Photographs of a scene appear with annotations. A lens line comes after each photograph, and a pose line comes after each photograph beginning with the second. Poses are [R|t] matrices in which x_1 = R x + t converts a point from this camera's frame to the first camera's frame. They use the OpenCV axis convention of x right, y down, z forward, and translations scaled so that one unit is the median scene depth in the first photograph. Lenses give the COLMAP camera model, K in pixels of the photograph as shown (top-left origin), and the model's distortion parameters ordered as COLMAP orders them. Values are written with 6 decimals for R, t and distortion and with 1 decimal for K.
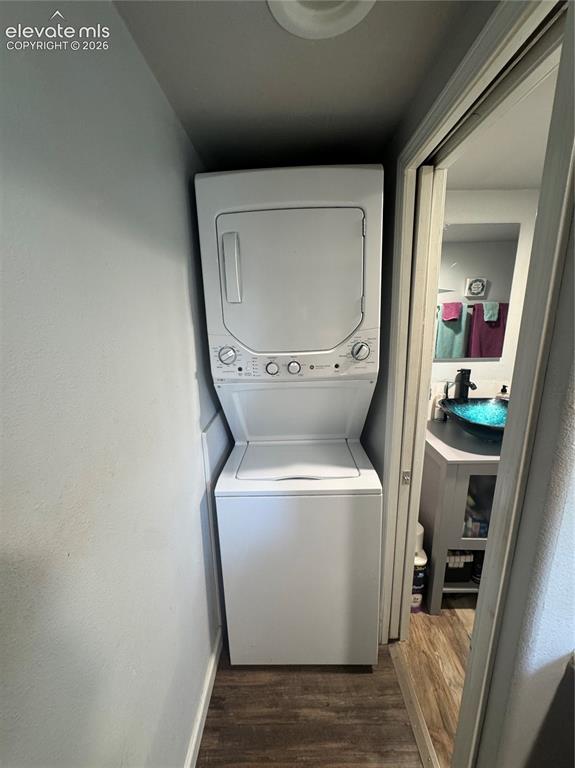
lens RADIAL K [[303.4, 0, 288.7], [0, 303.4, 384.1], [0, 0, 1]] dist [-0.002702, -0.000022]
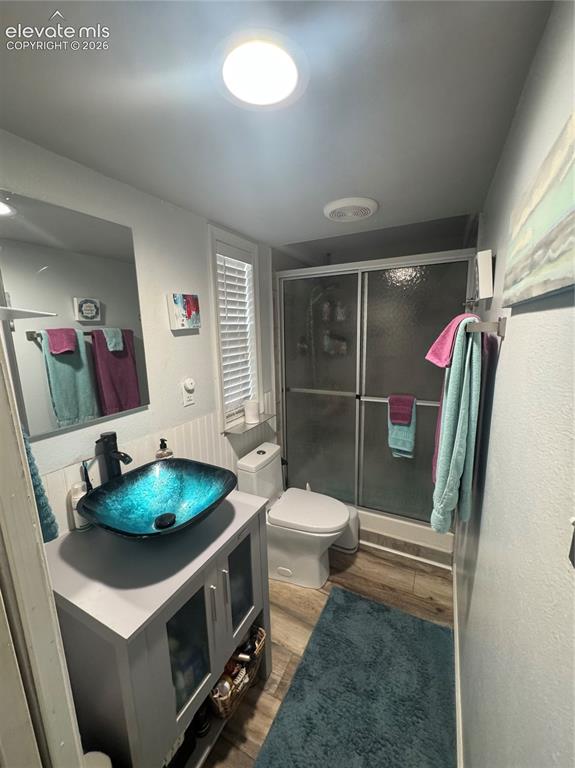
lens RADIAL K [[303.4, 0, 288.7], [0, 303.4, 384.1], [0, 0, 1]] dist [-0.002702, -0.000022]
pose [[0.443234, -0.158129, 0.882348, 0.128613], [0.218853, 0.973620, 0.064549, -0.070389], [-0.869279, 0.164494, 0.466149, 0.220214]]
